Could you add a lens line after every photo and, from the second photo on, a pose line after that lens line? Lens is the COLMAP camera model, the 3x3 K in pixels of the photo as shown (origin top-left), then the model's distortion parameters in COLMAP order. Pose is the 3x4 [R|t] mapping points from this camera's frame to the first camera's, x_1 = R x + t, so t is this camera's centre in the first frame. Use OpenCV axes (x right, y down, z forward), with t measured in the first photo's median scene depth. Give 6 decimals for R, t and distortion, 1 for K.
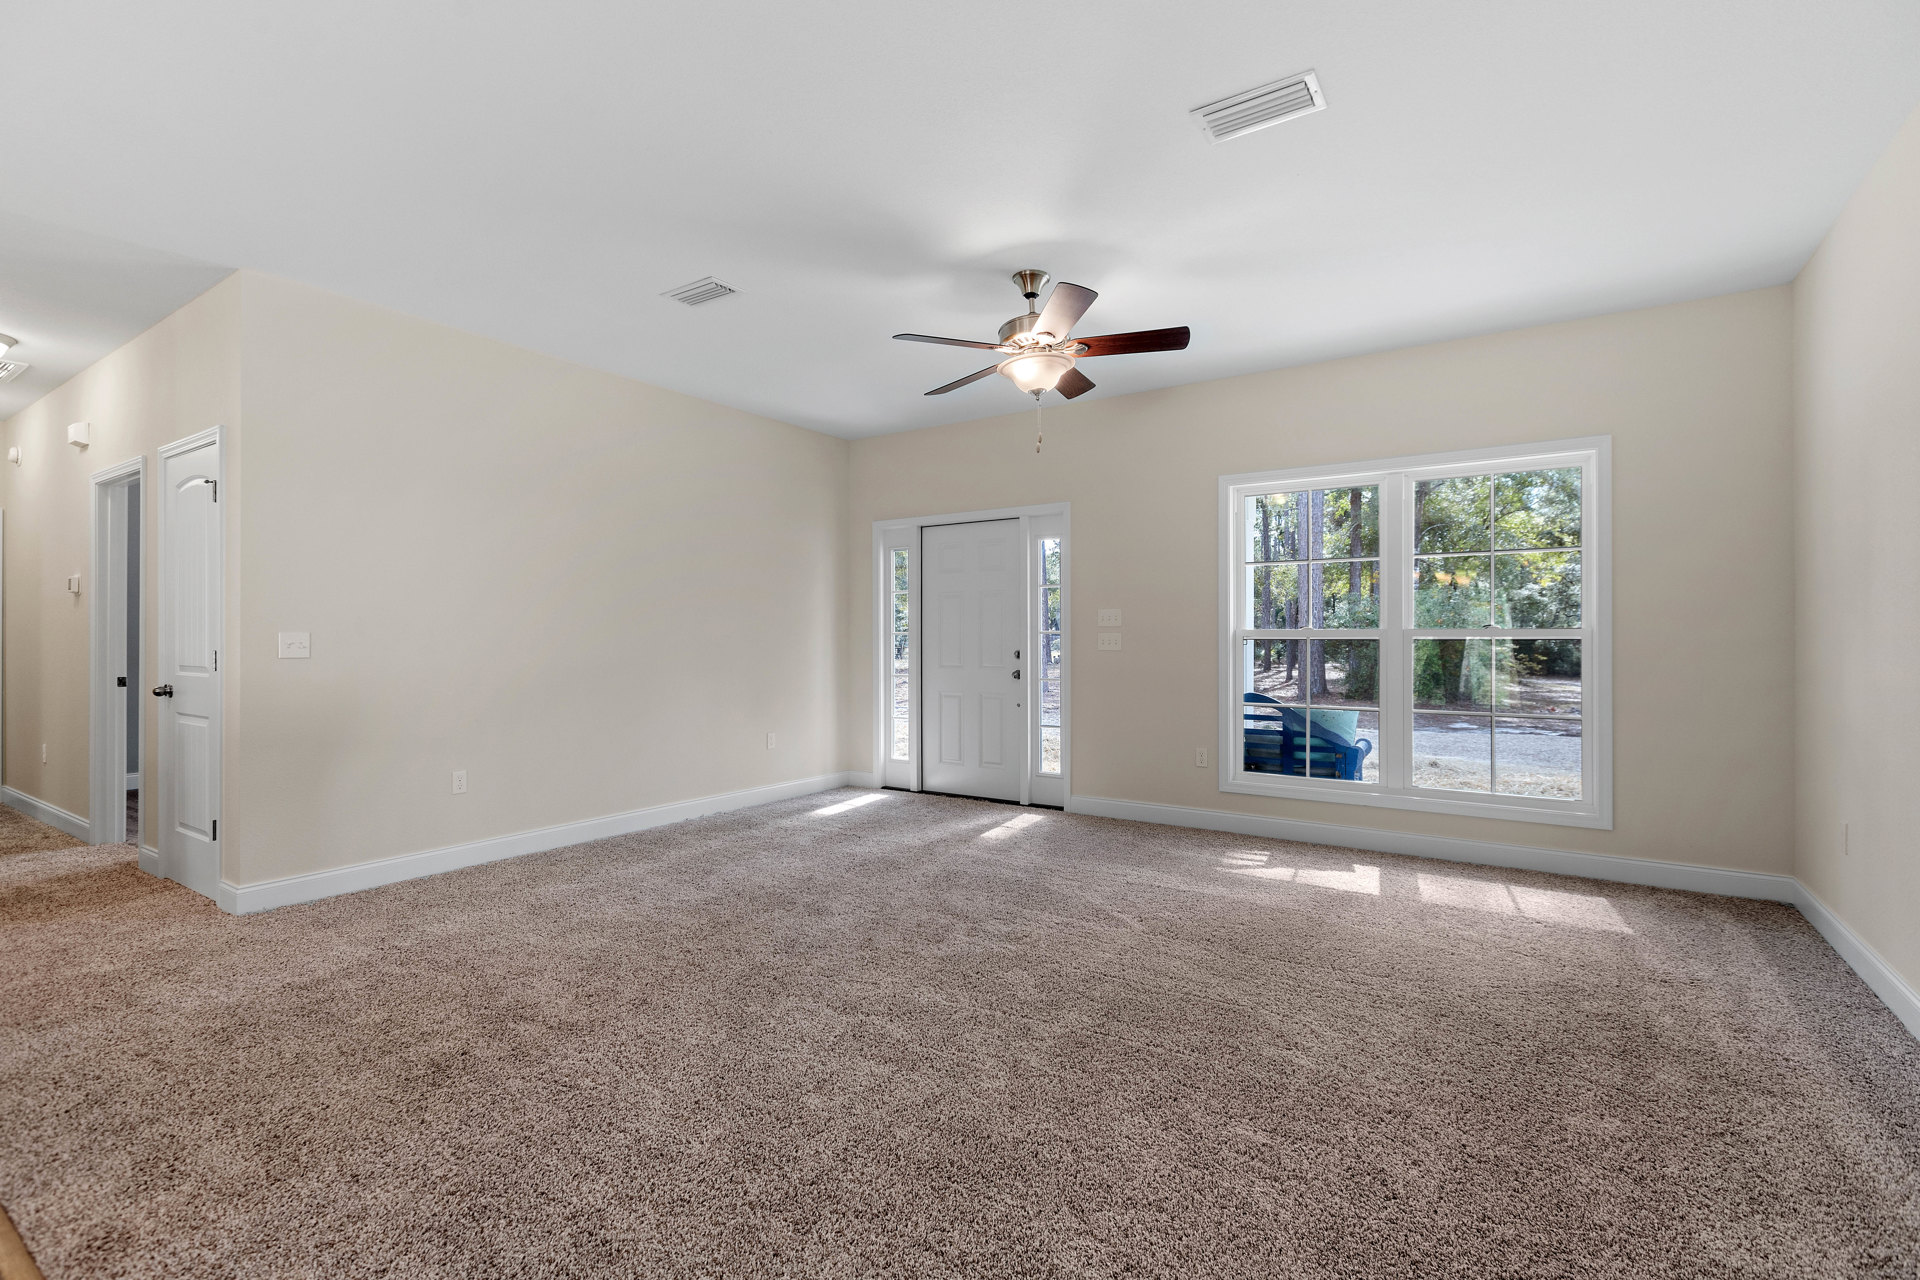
lens RADIAL K [[870.6, 0, 949.1], [0, 870.6, 618.4], [0, 0, 1]] dist [0.007207, -0.002681]
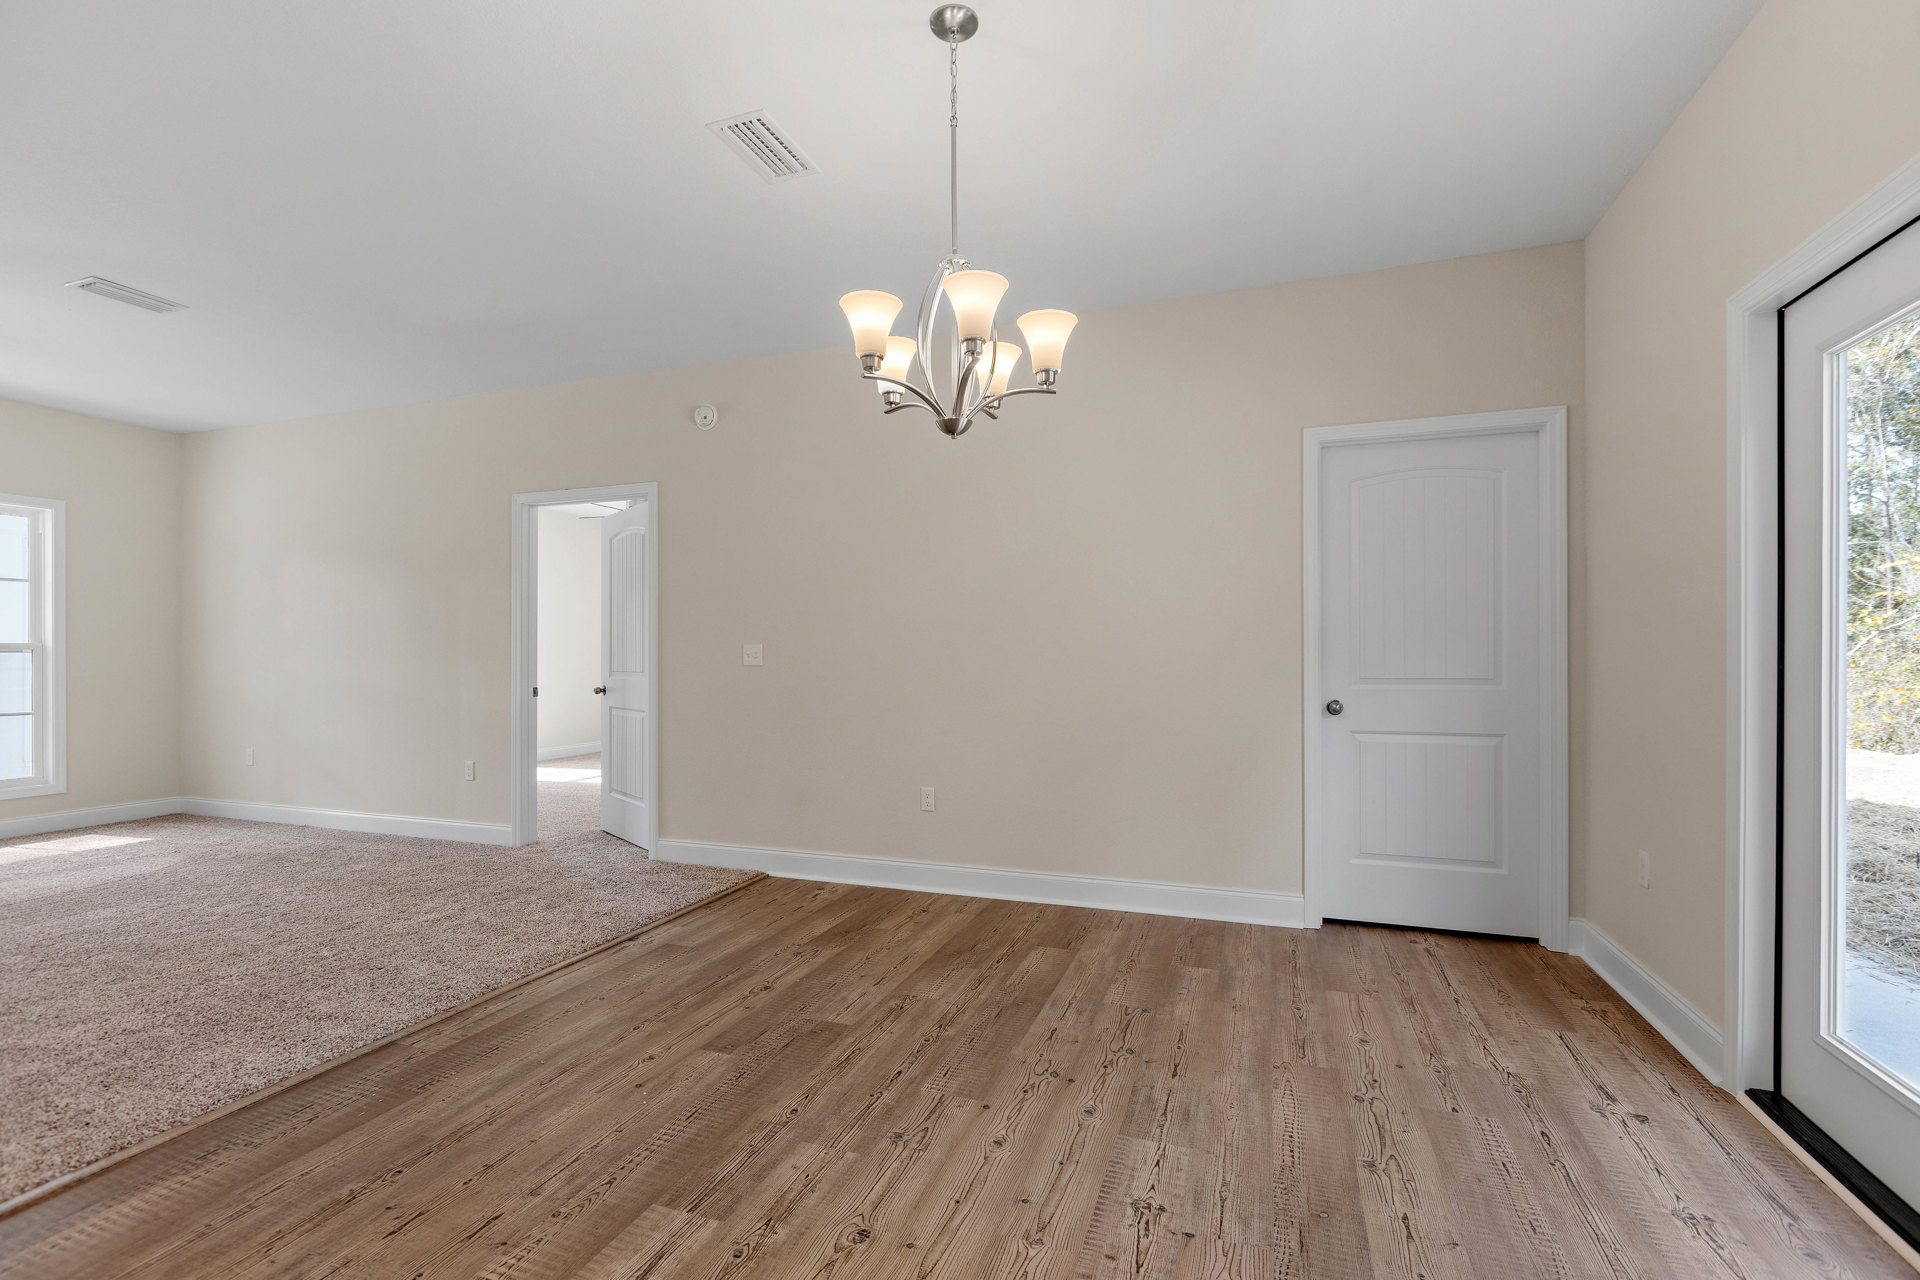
lens RADIAL K [[864.4, 0, 952.4], [0, 864.4, 656.2], [0, 0, 1]] dist [0.003461, -0.000906]
pose [[-0.251331, 0.000156, 0.967901, -0.705866], [-0.019965, 0.999786, -0.005345, 0.005501], [-0.967695, -0.020667, -0.251274, -0.003457]]
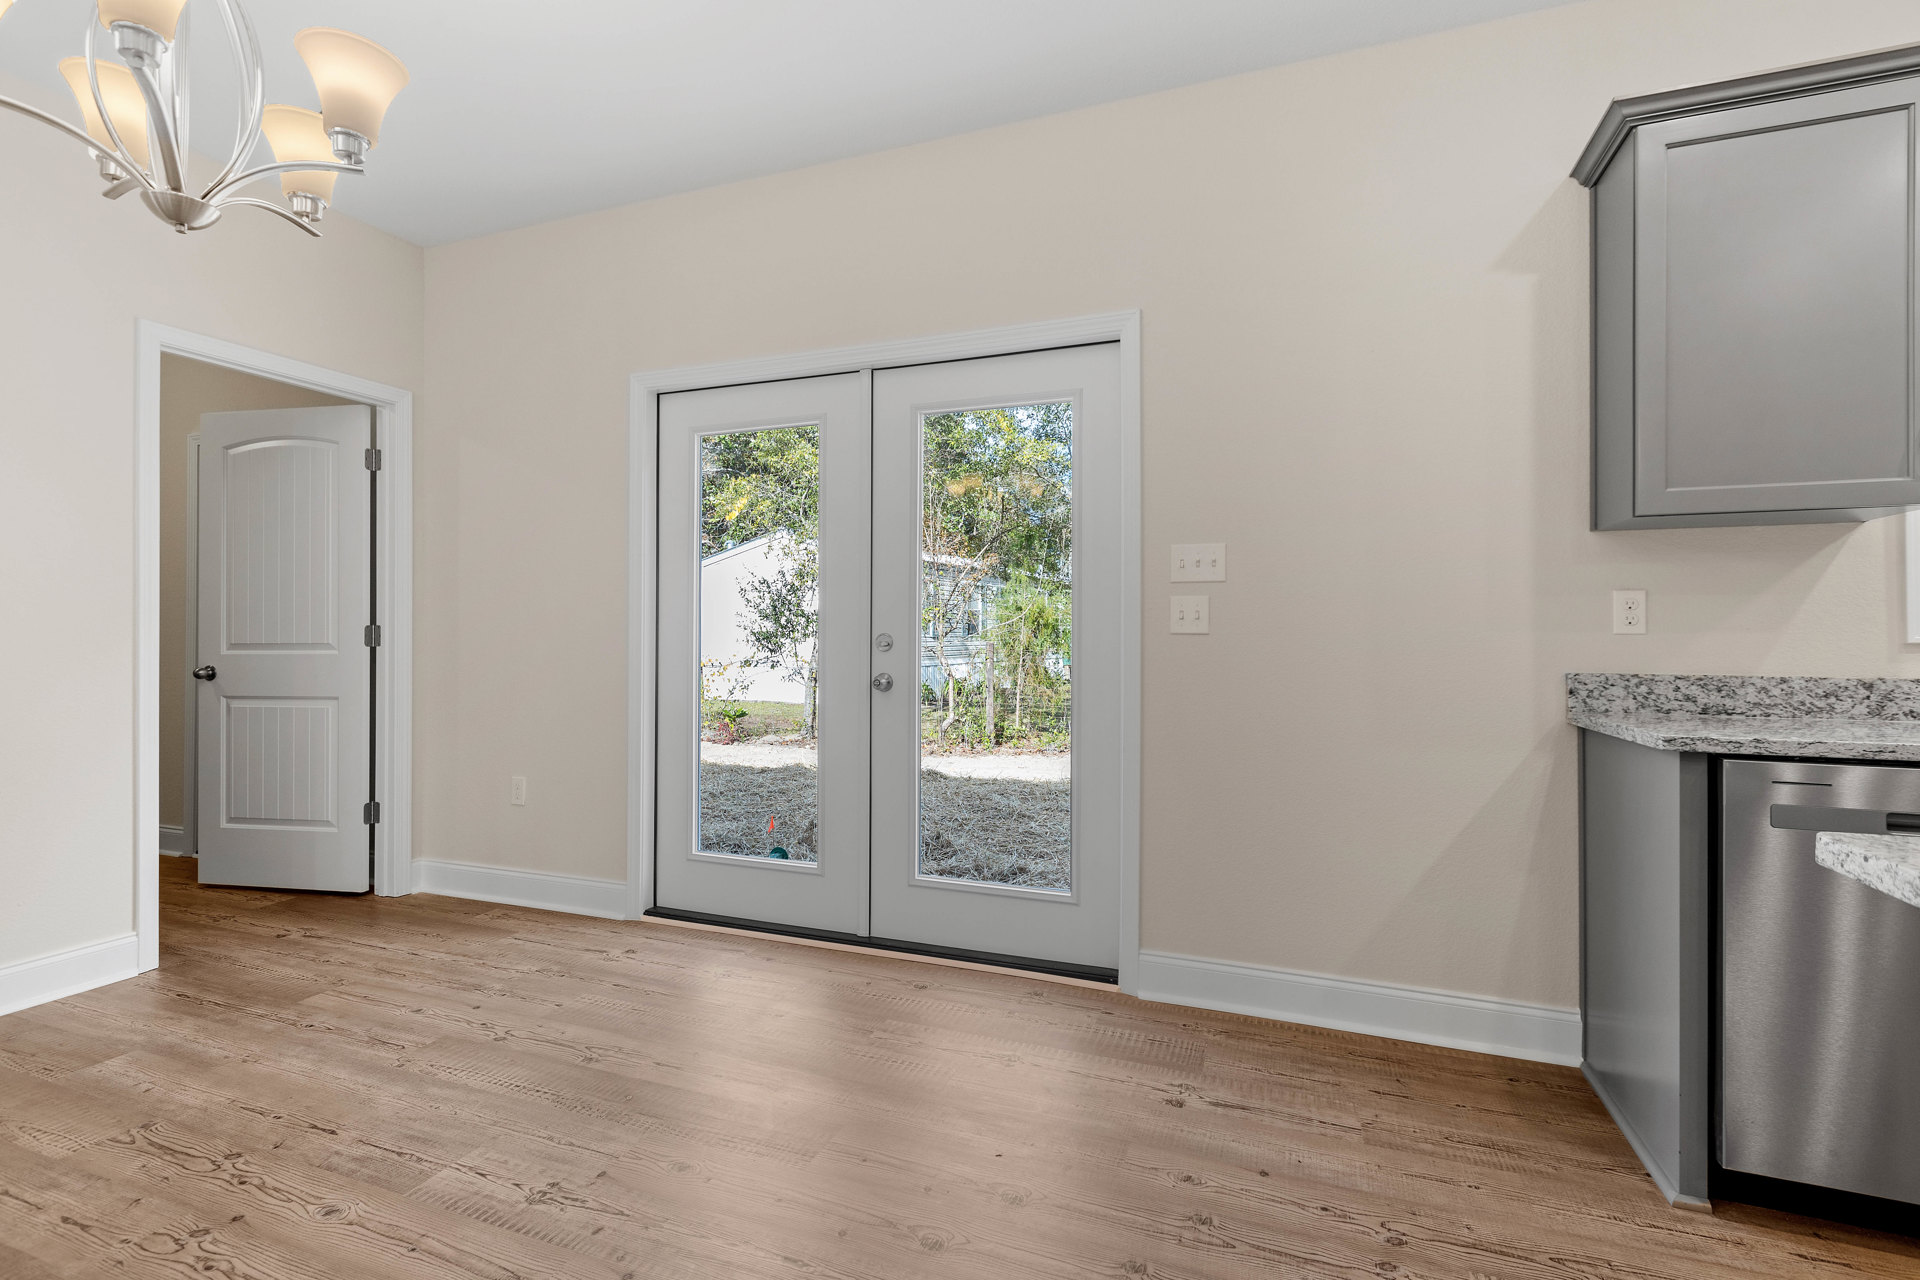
lens RADIAL K [[884.2, 0, 954.2], [0, 884.2, 632.5], [0, 0, 1]] dist [0.001954, -0.000731]
pose [[-0.972812, -0.000052, -0.231595, -0.465084], [0.005858, 0.999675, -0.024828, 0.021978], [0.231520, -0.025509, -0.972496, 0.189857]]
